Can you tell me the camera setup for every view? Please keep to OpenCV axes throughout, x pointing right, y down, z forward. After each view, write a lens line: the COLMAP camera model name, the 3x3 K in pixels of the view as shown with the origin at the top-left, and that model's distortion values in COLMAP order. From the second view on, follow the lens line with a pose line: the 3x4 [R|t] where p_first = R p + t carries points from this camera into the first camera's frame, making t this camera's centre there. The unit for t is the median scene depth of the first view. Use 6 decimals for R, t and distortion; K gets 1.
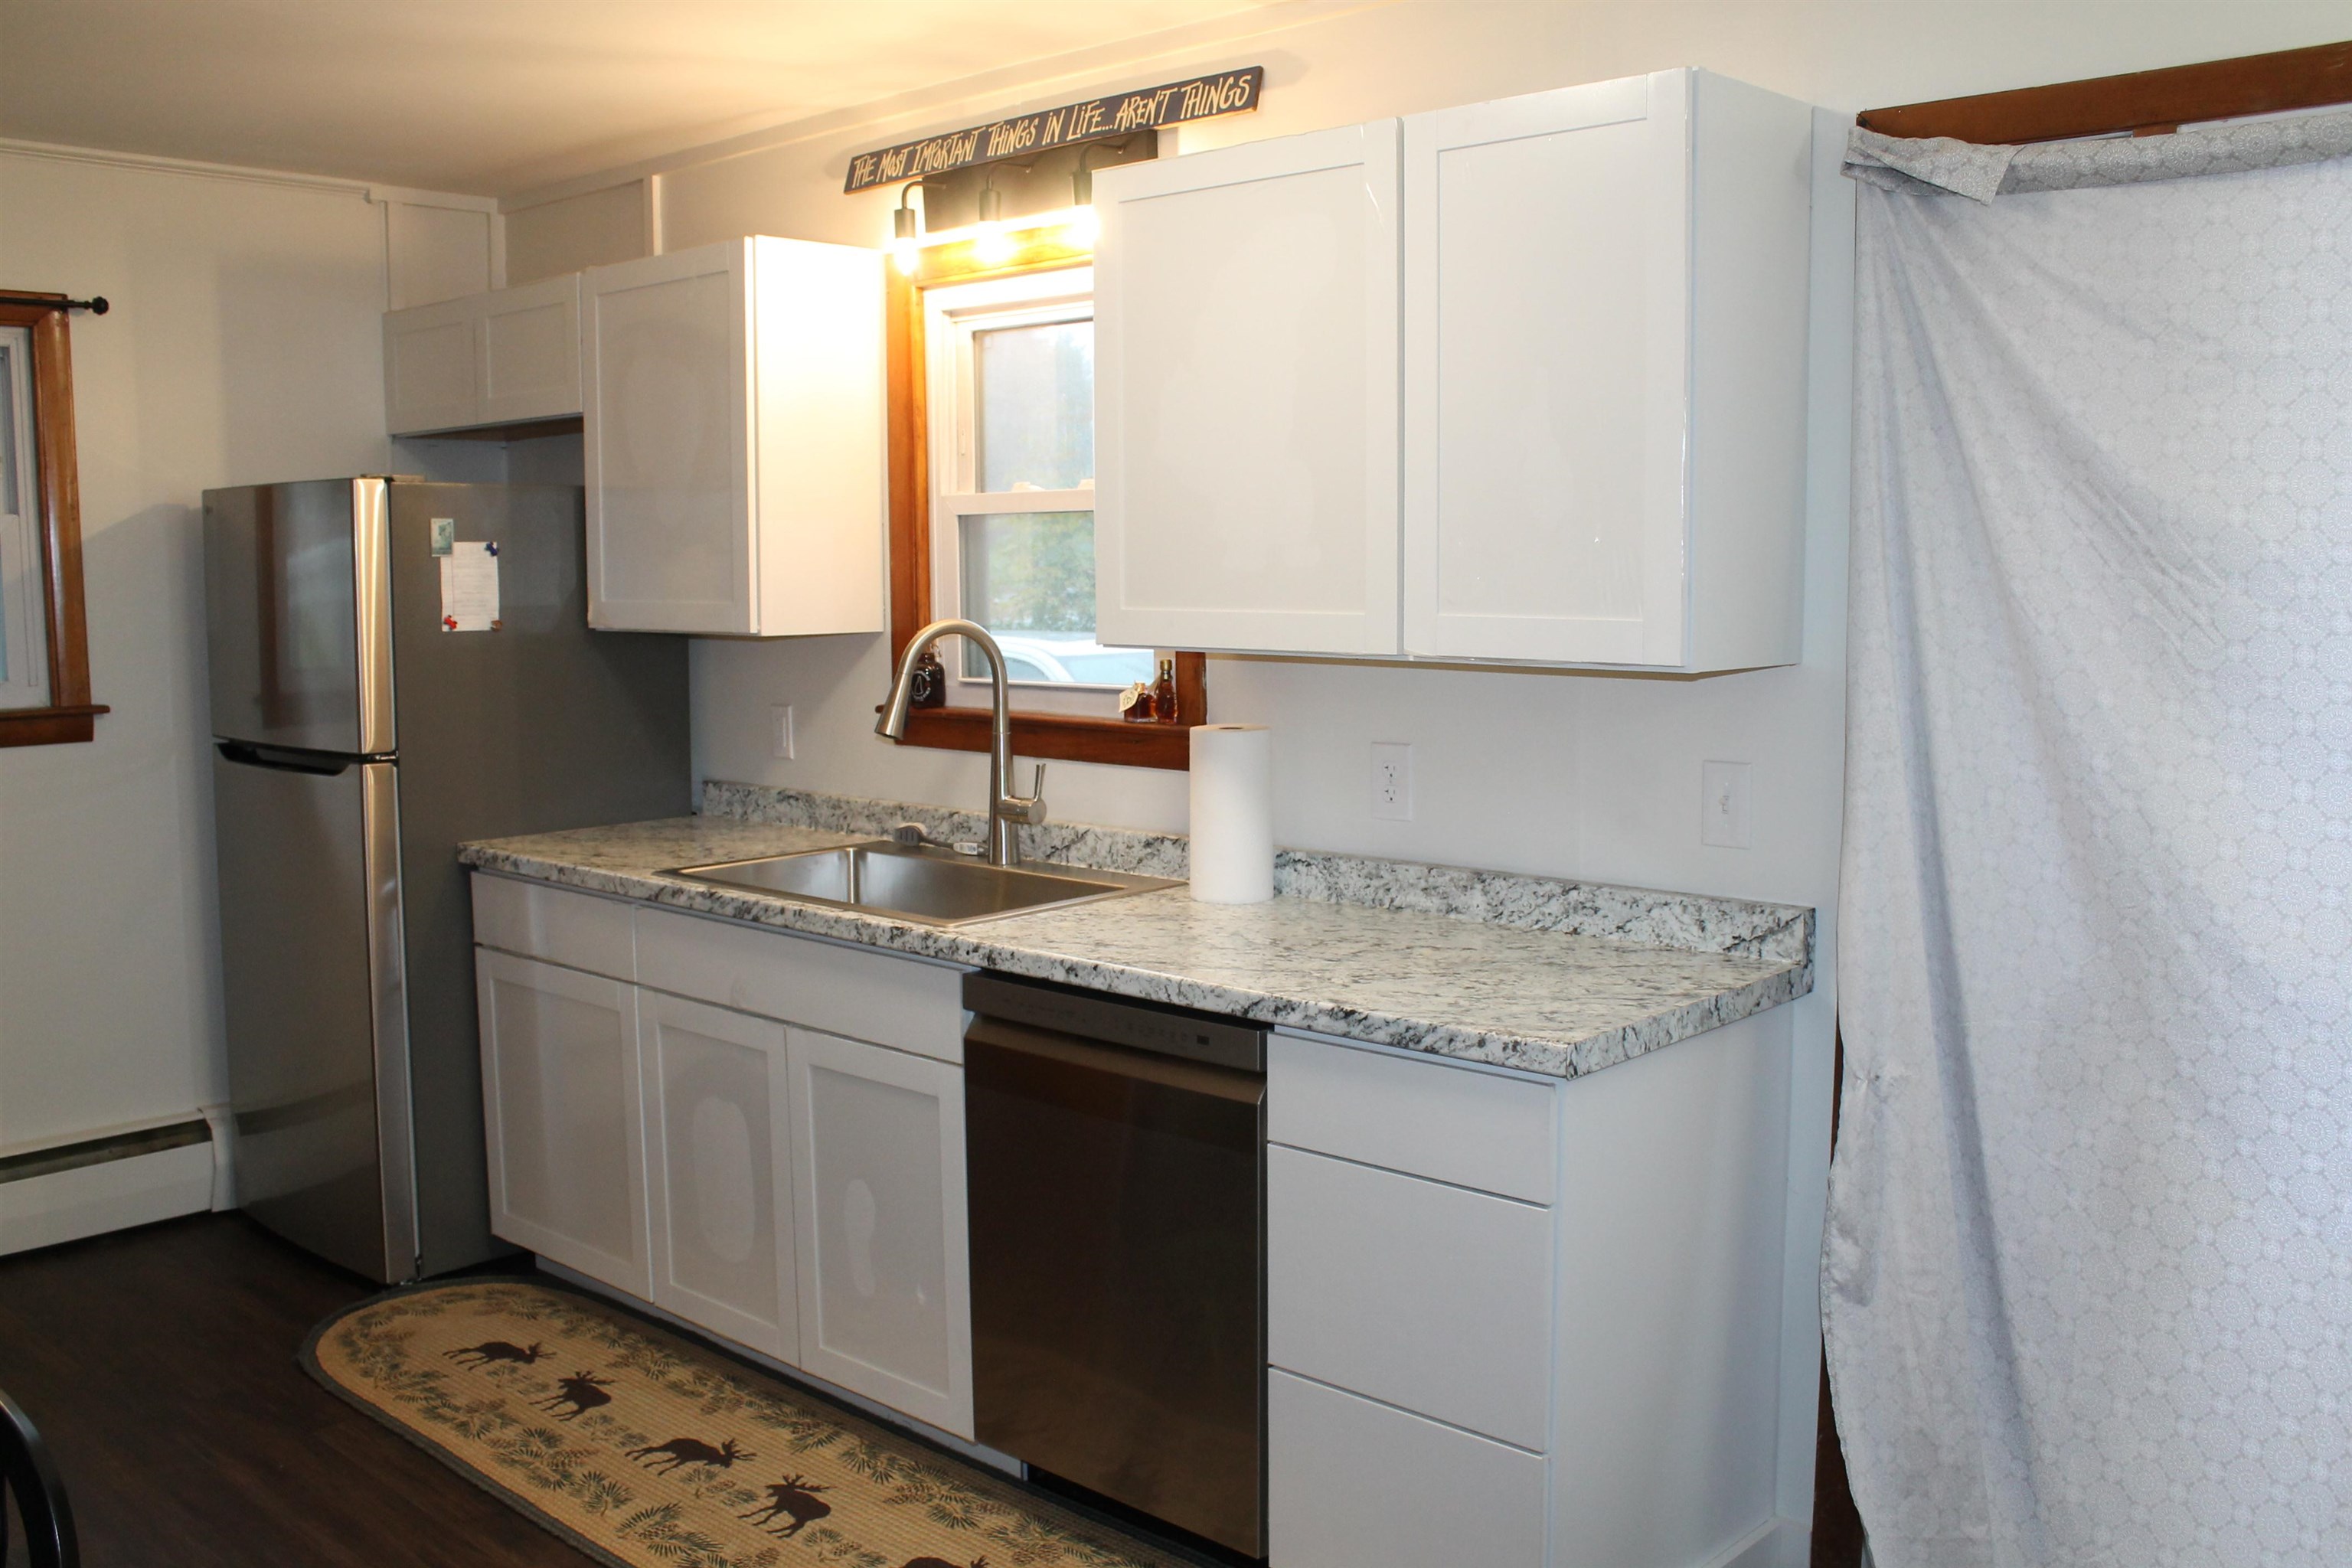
lens RADIAL K [[2087.9, 0, 1162.8], [0, 2087.9, 781.4], [0, 0, 1]] dist [-0.083685, 0.020400]
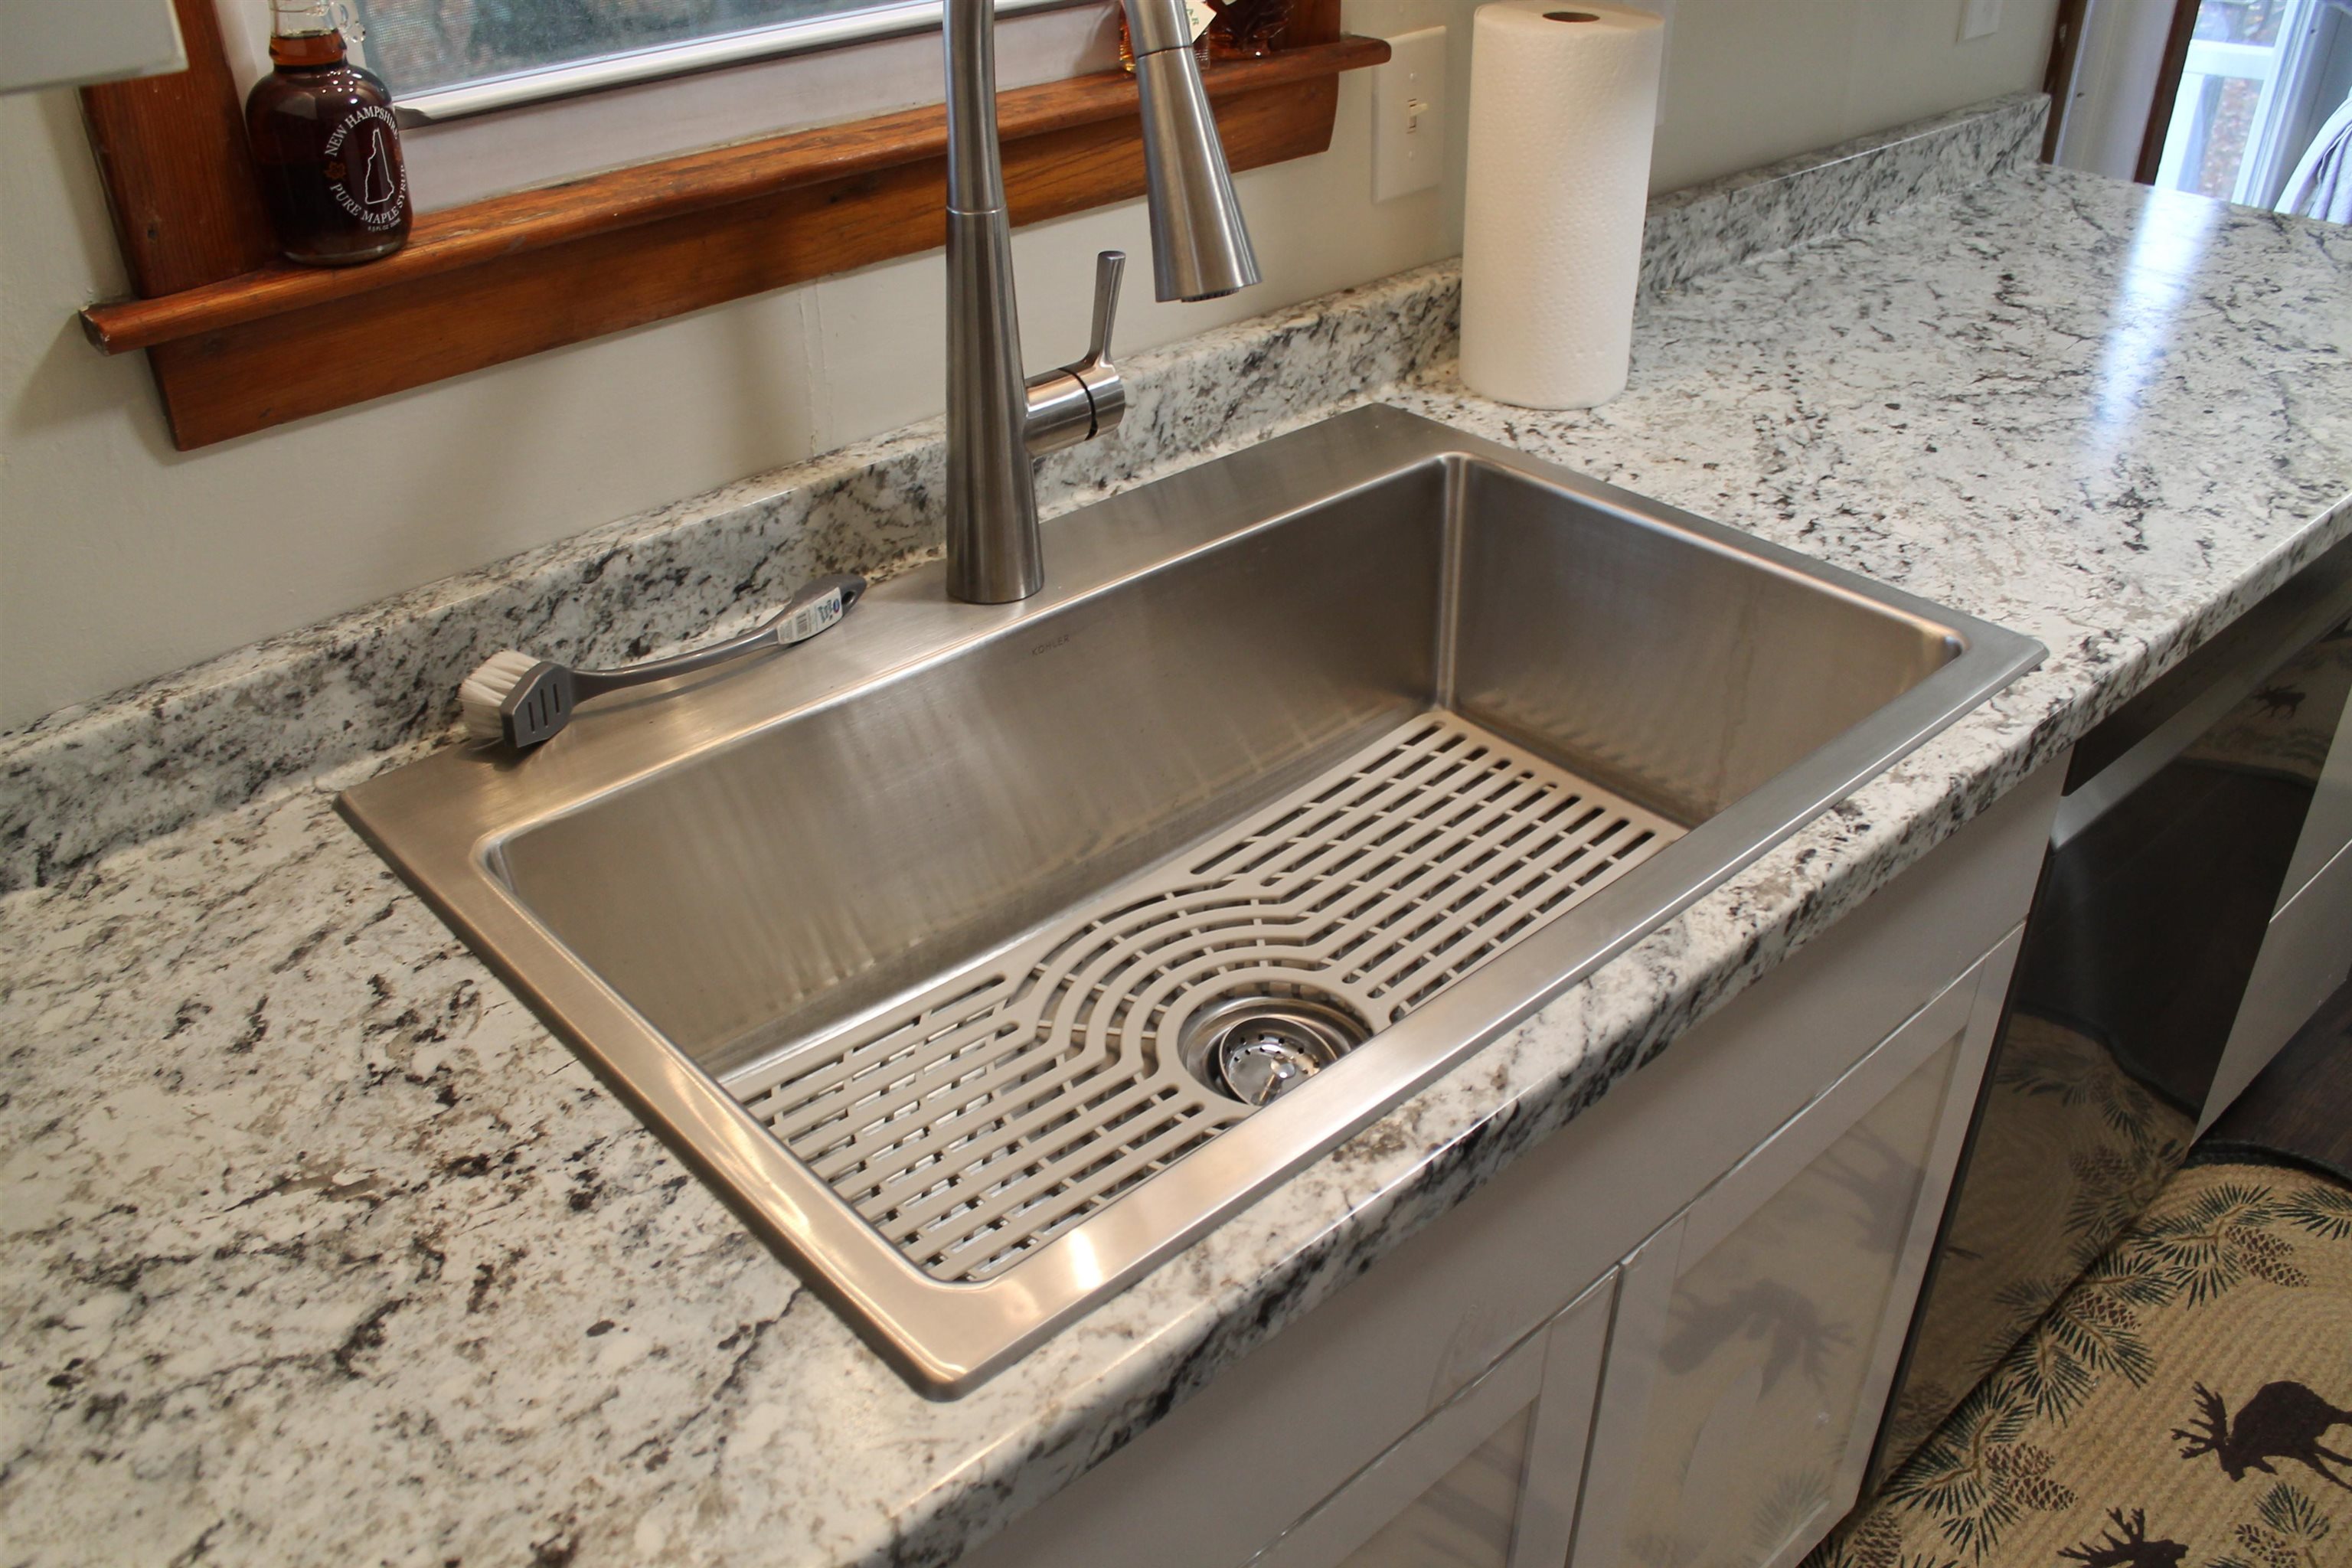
lens RADIAL K [[2004.3, 0, 1170.6], [0, 2004.3, 819.0], [0, 0, 1]] dist [-0.167793, 0.146117]
pose [[0.086754, -0.523652, 0.847503, -0.423696], [0.125674, 0.849667, 0.512124, -0.104740], [-0.988271, 0.062080, 0.139522, 1.068844]]
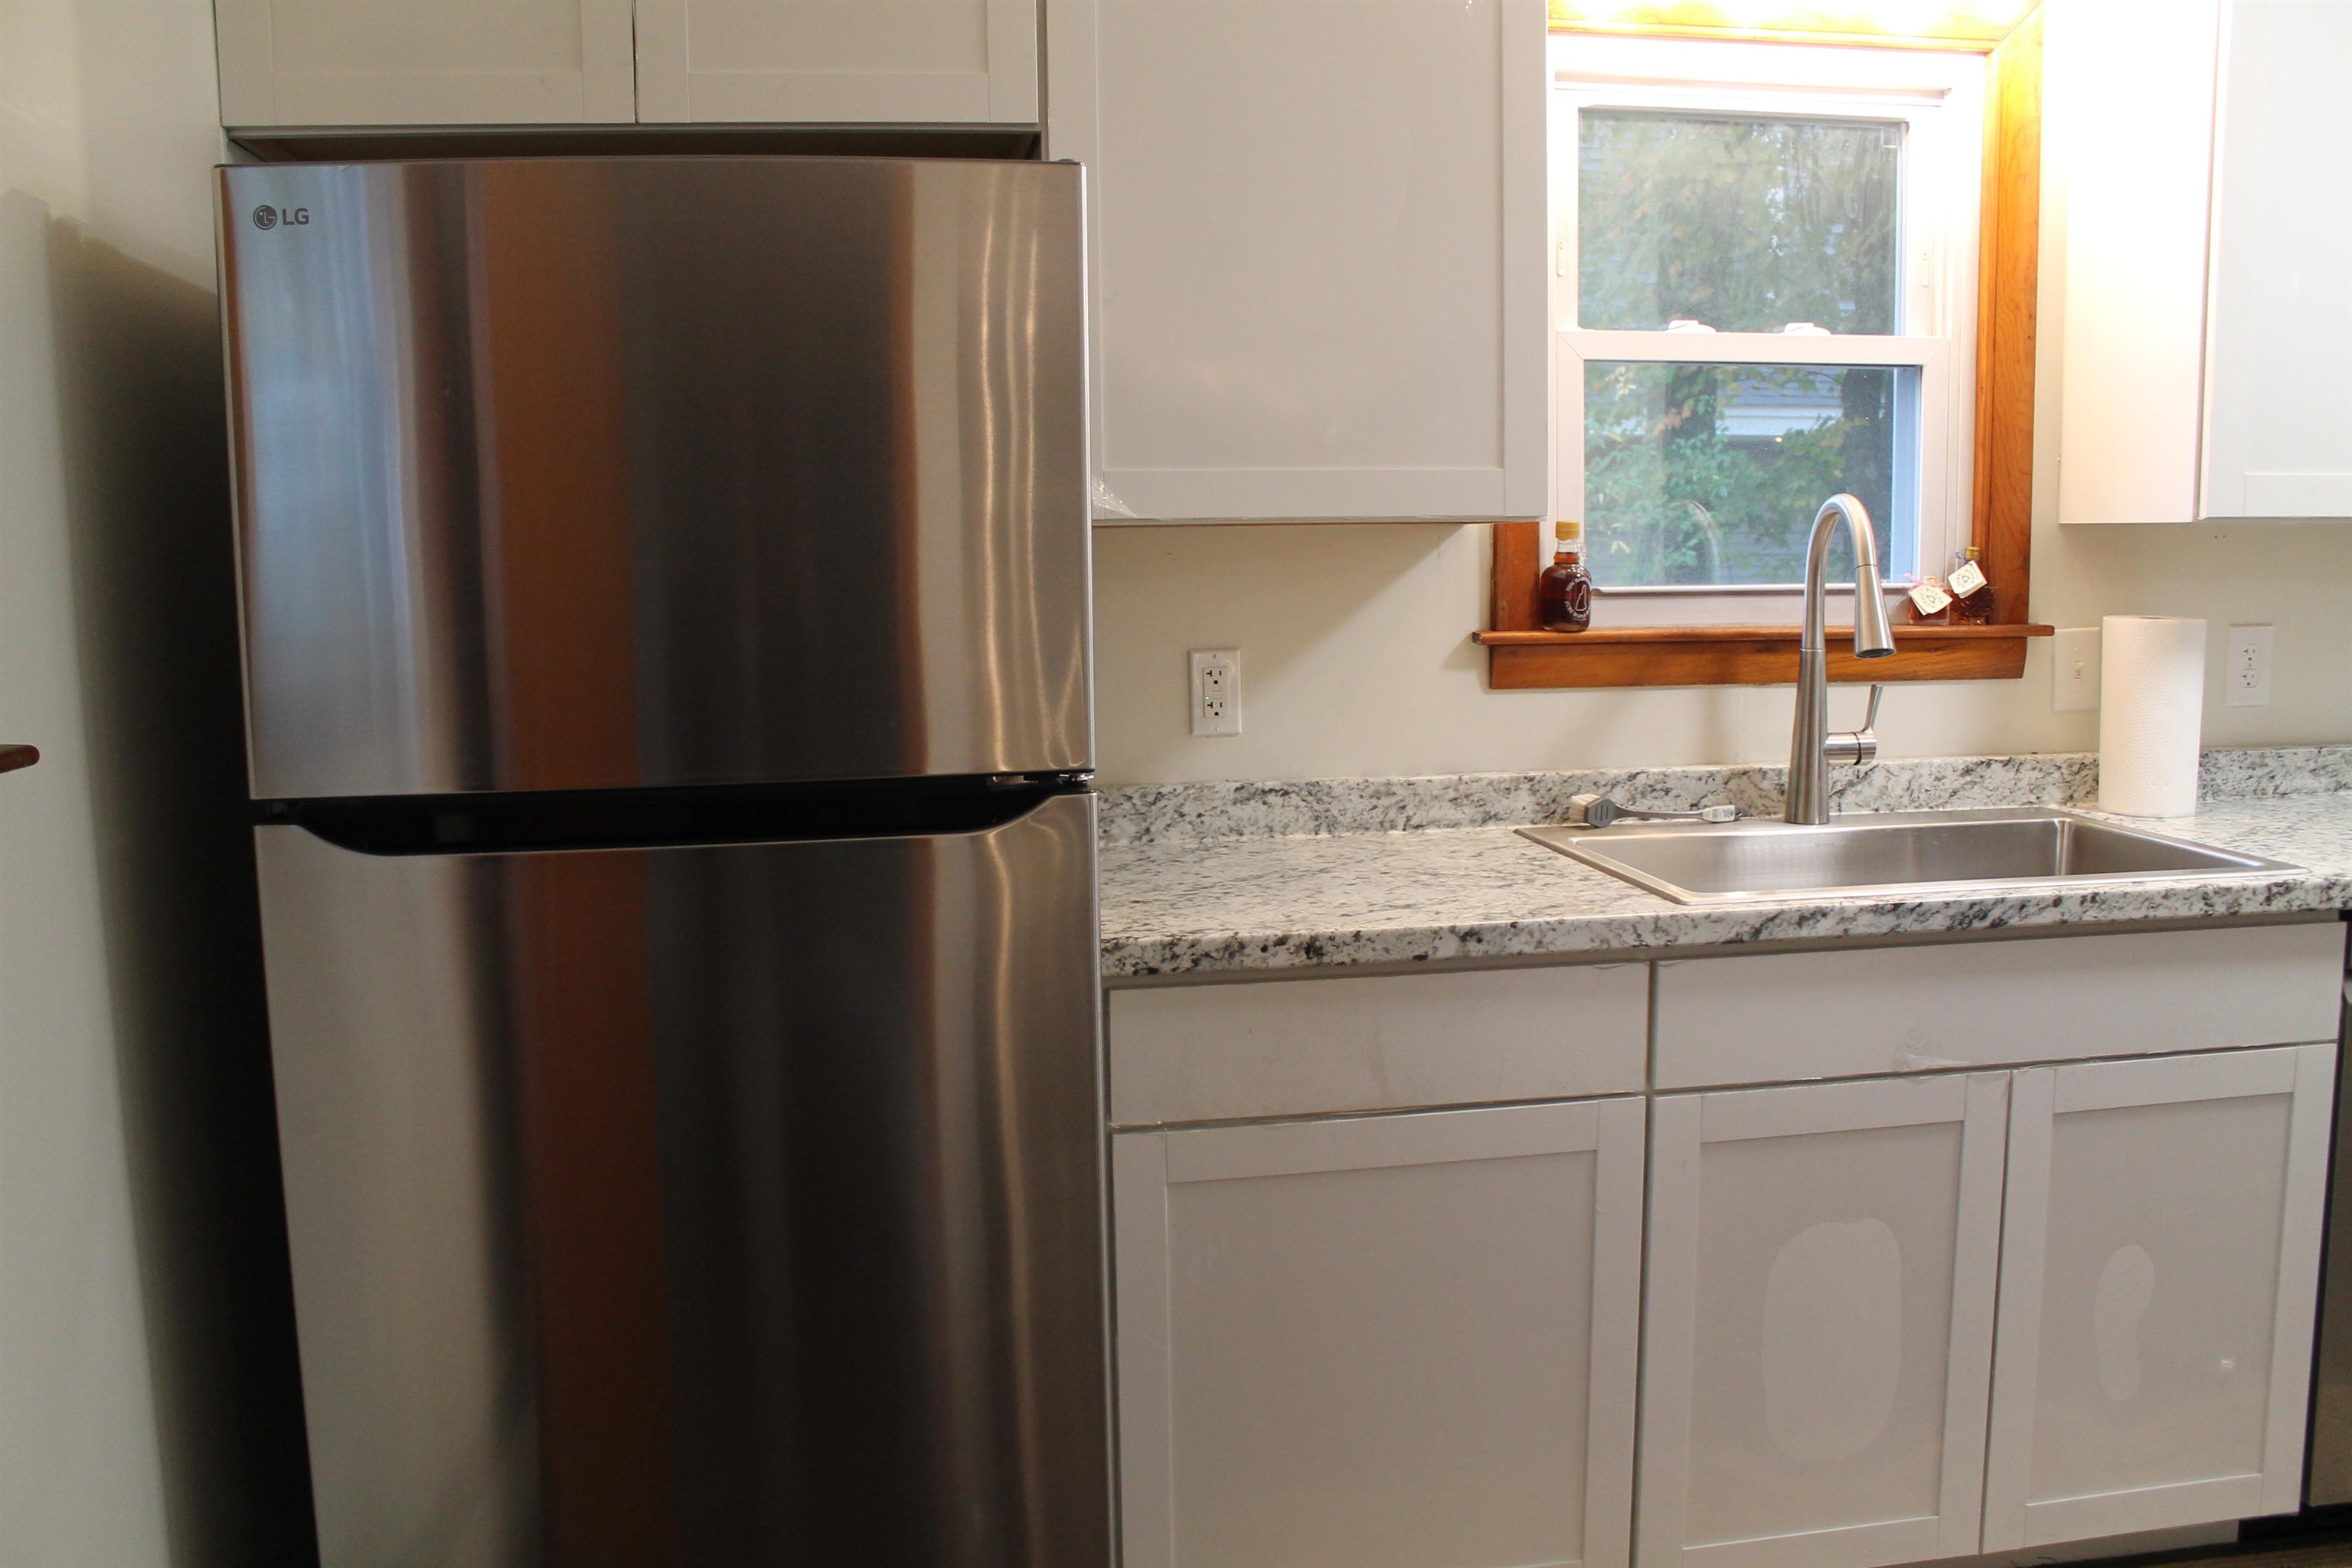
lens RADIAL K [[2004.3, 0, 1109.6], [0, 2004.3, 783.6], [0, 0, 1]] dist [-0.167793, 0.146117]
pose [[0.622102, -0.100681, 0.776436, -0.897659], [0.096324, 0.994006, 0.051717, -0.041144], [-0.776989, 0.042616, 0.628070, 0.862749]]
